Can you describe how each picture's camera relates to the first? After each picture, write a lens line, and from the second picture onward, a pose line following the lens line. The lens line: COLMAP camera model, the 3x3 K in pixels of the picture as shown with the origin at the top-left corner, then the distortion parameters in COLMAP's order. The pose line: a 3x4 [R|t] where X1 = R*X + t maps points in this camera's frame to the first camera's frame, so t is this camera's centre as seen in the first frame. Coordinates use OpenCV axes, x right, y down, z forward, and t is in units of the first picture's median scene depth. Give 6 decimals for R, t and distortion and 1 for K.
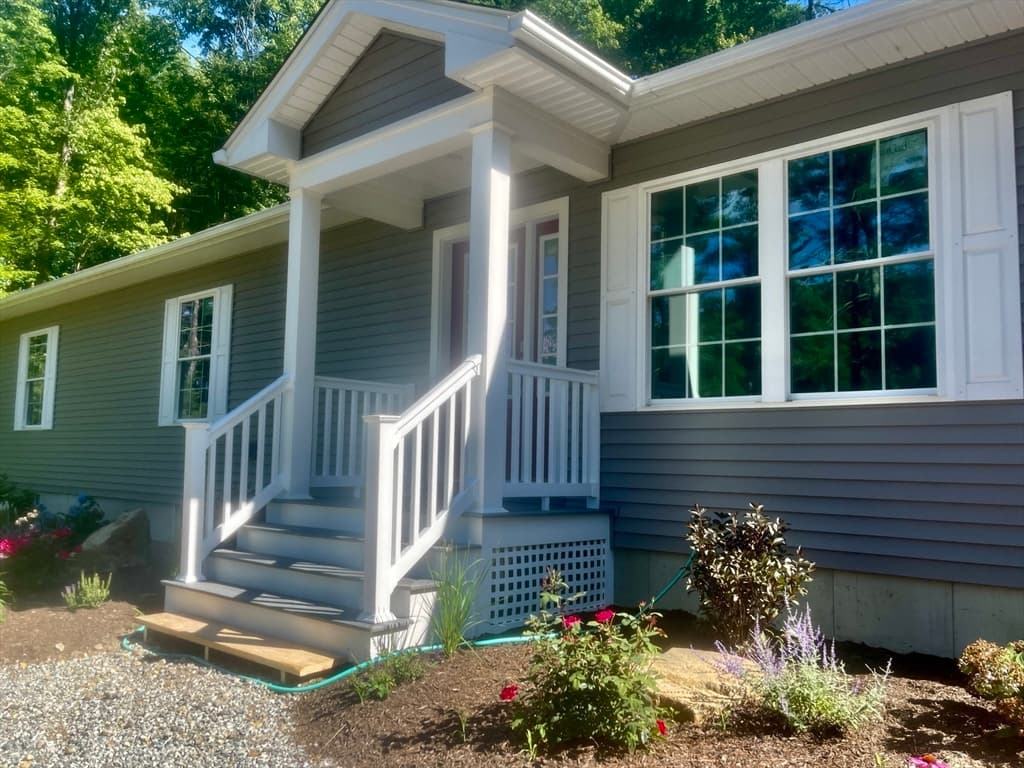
lens RADIAL K [[852.4, 0, 496.1], [0, 852.4, 385.7], [0, 0, 1]] dist [0.001763, -0.006181]
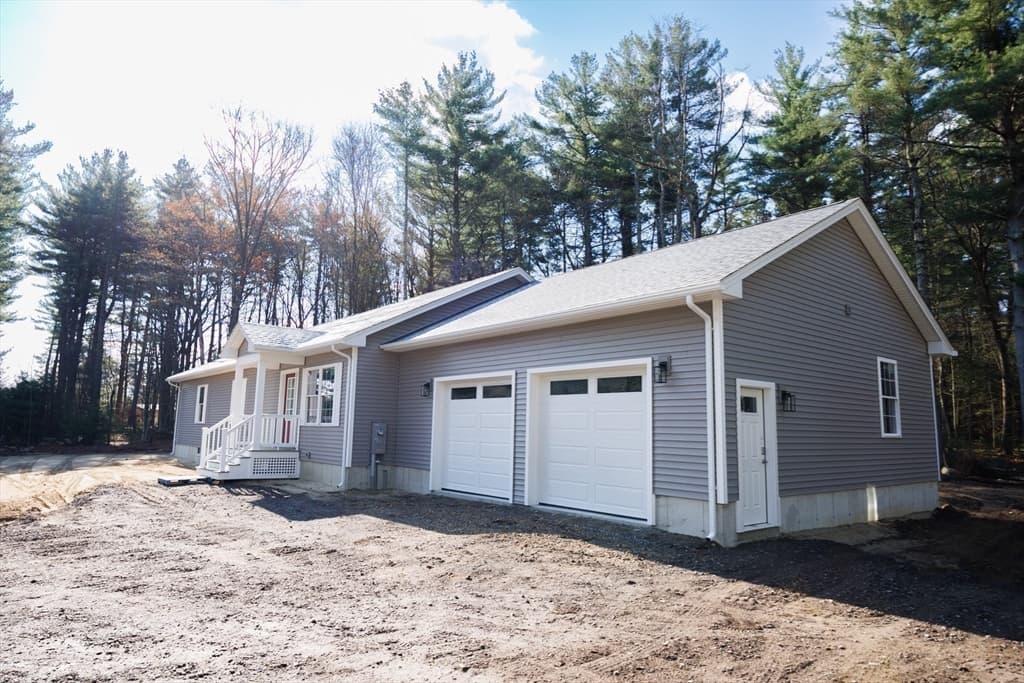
lens RADIAL K [[644.7, 0, 512.0], [0, 644.7, 341.5], [0, 0, 1]] dist [-0.002399, -0.000917]
pose [[0.988884, -0.012734, -0.148142, 1.679137], [0.004673, 0.998495, -0.054640, -0.203201], [0.148615, 0.053341, 0.987456, -1.988793]]
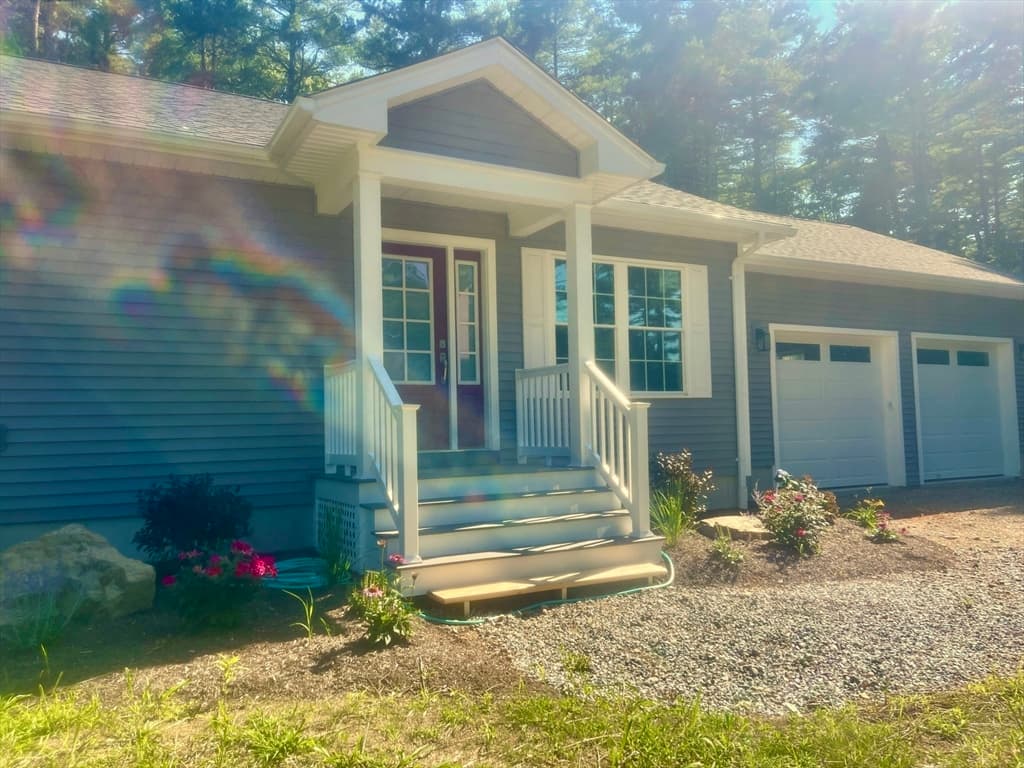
lens RADIAL K [[852.4, 0, 496.1], [0, 852.4, 385.7], [0, 0, 1]] dist [0.001763, -0.006181]
pose [[0.279810, 0.029053, 0.959616, -1.430925], [-0.052058, 0.998531, -0.015052, 0.037838], [-0.958643, -0.045744, 0.280911, 0.703640]]
